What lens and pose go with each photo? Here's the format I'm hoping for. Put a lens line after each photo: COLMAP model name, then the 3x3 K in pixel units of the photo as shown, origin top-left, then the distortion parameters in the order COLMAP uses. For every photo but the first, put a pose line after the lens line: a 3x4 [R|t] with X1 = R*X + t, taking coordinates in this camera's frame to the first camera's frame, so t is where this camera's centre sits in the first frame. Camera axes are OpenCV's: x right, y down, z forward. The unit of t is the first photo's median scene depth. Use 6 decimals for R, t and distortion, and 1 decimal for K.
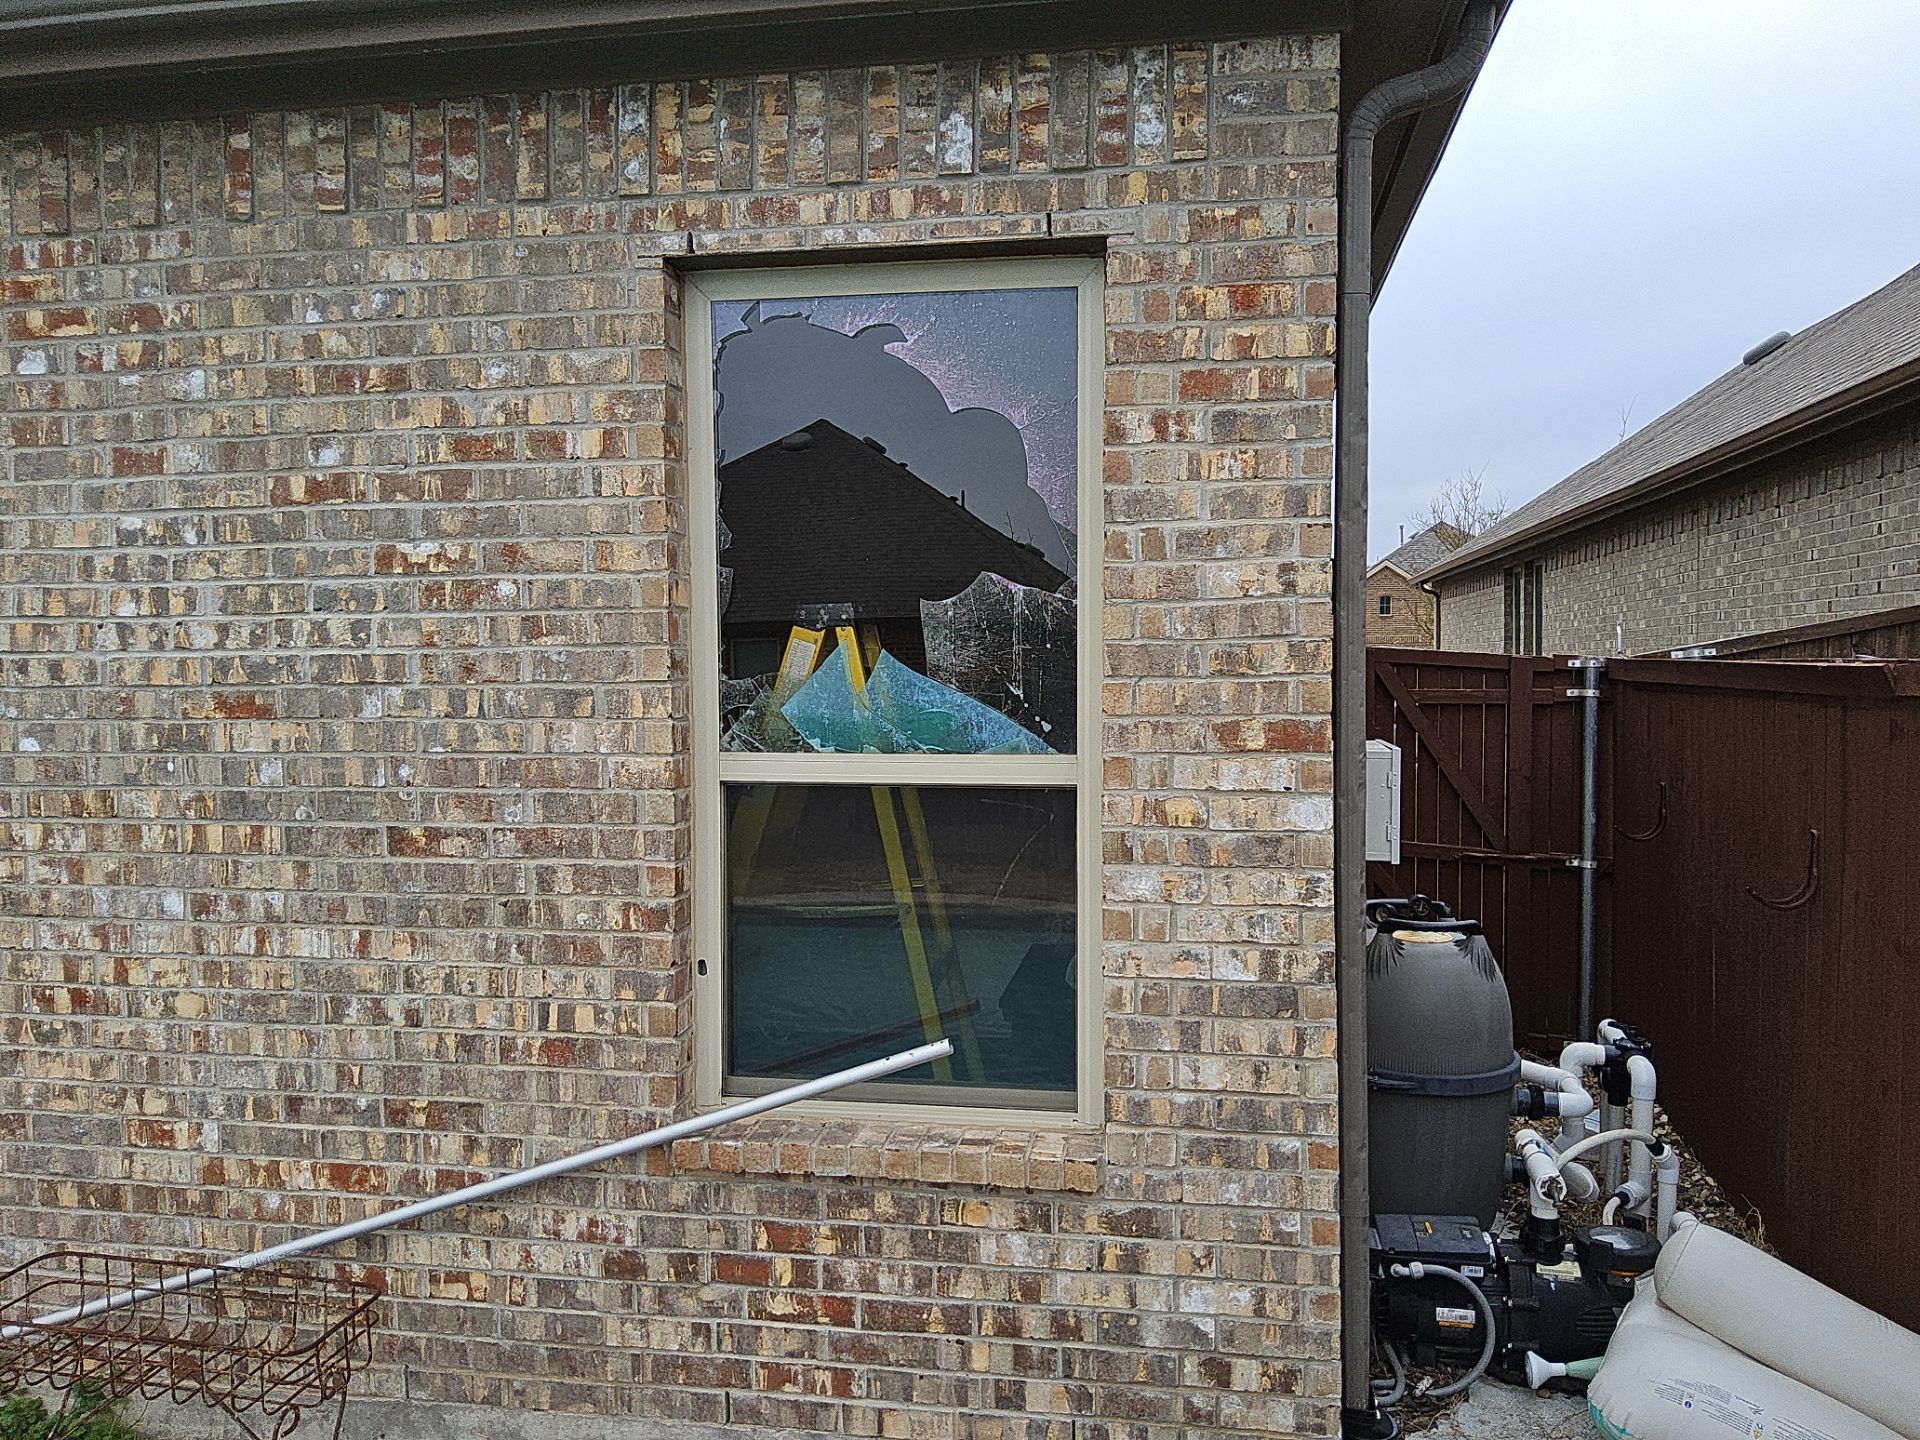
lens RADIAL K [[1530.3, 0, 957.4], [0, 1530.3, 709.4], [0, 0, 1]] dist [0.018559, -0.040745]
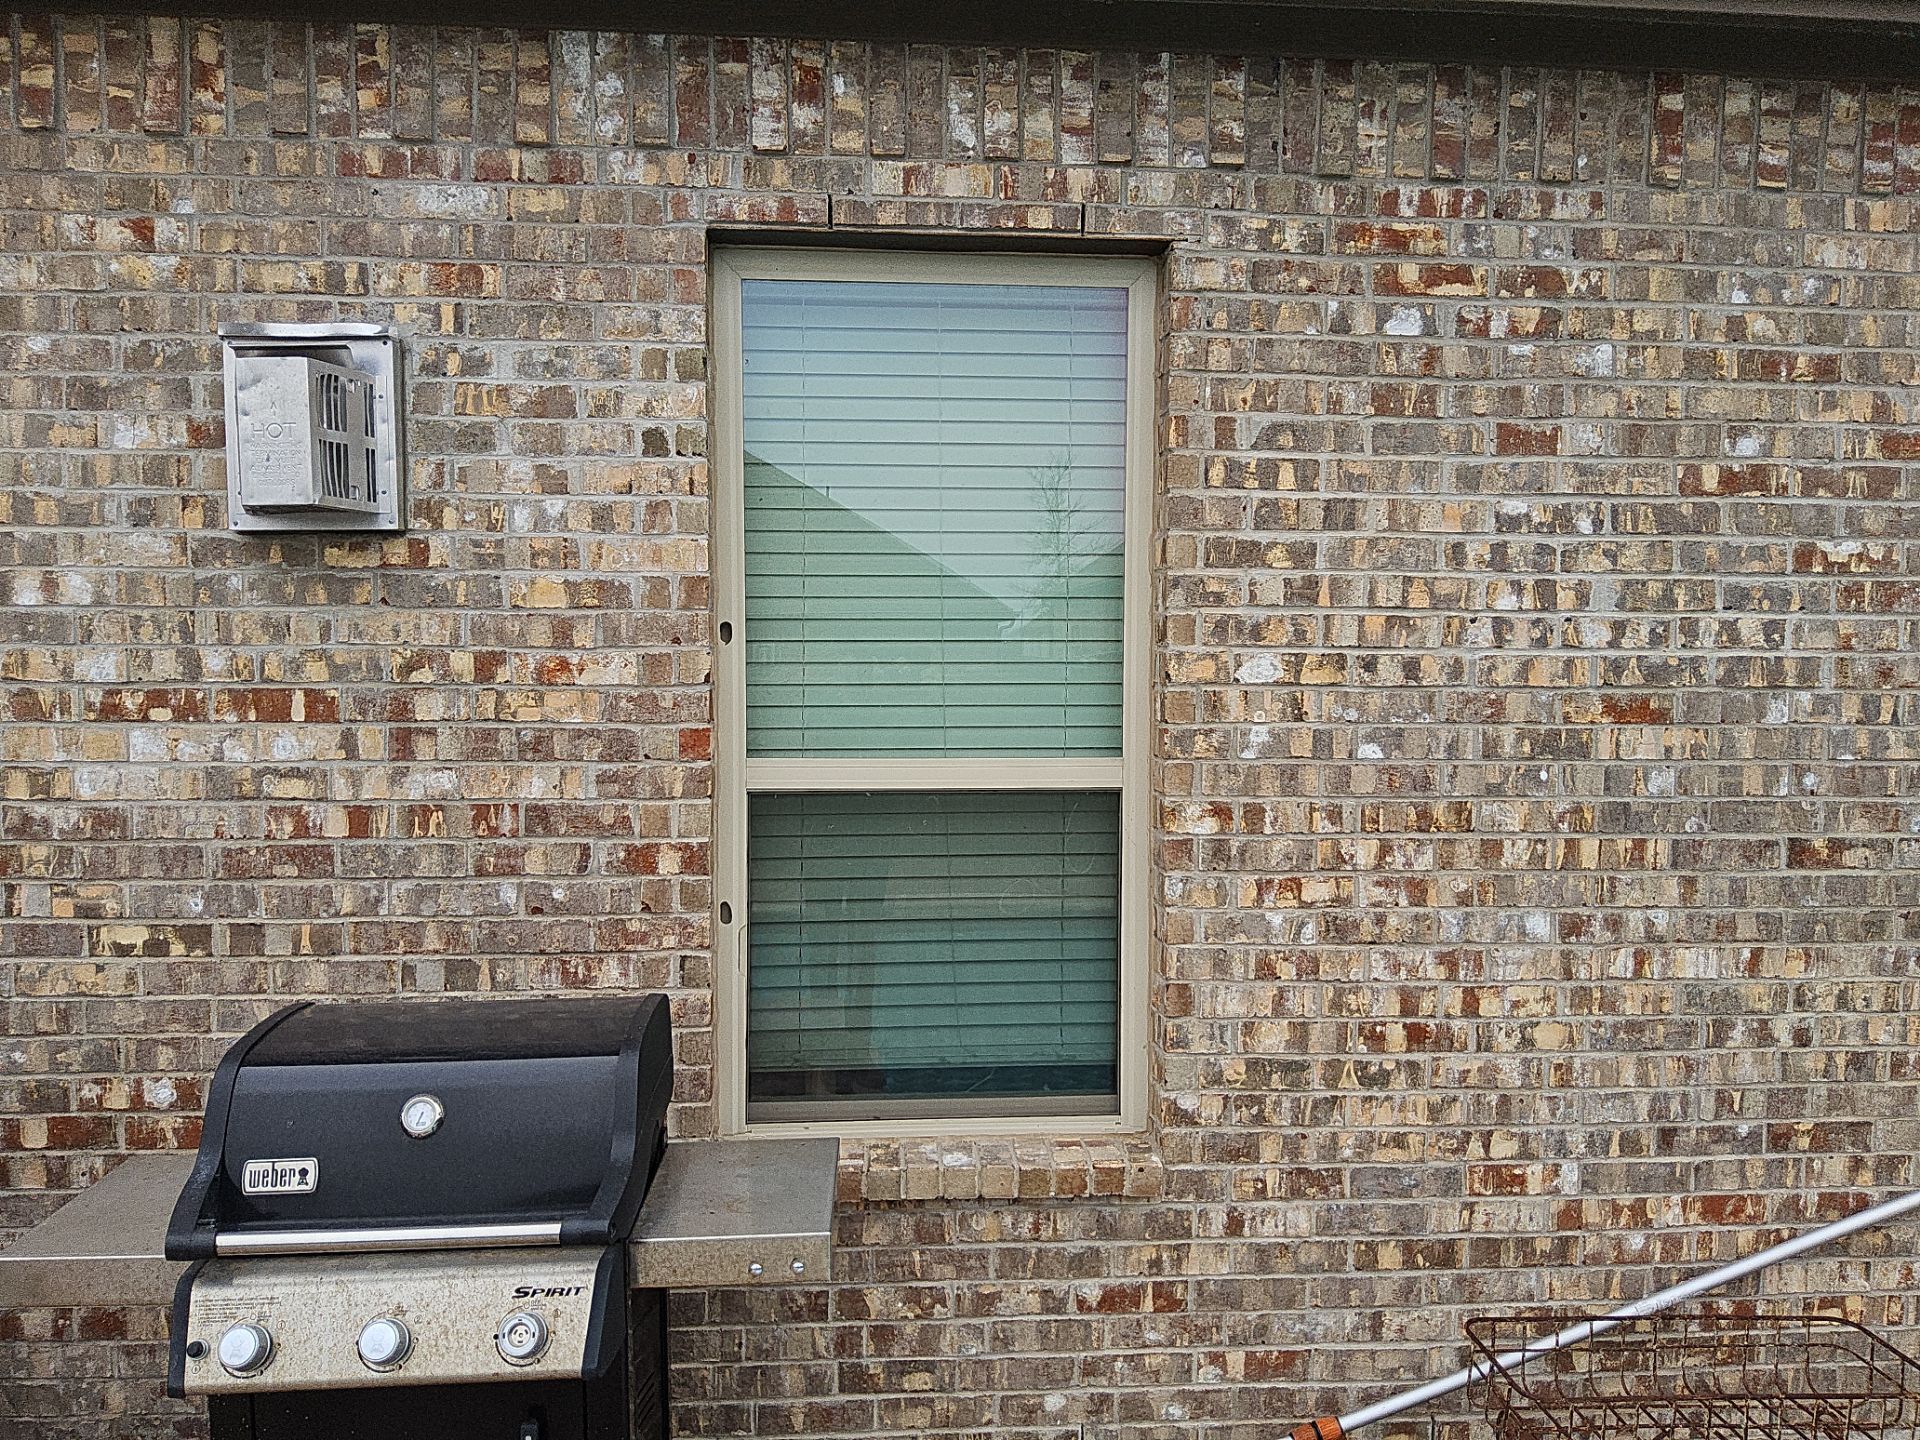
lens RADIAL K [[1530.3, 0, 954.9], [0, 1530.3, 710.8], [0, 0, 1]] dist [0.018559, -0.040745]
pose [[0.966602, 0.007085, 0.256185, -1.102399], [-0.007465, 0.999972, 0.000510, 0.000847], [-0.256174, -0.002405, 0.966628, 0.209473]]
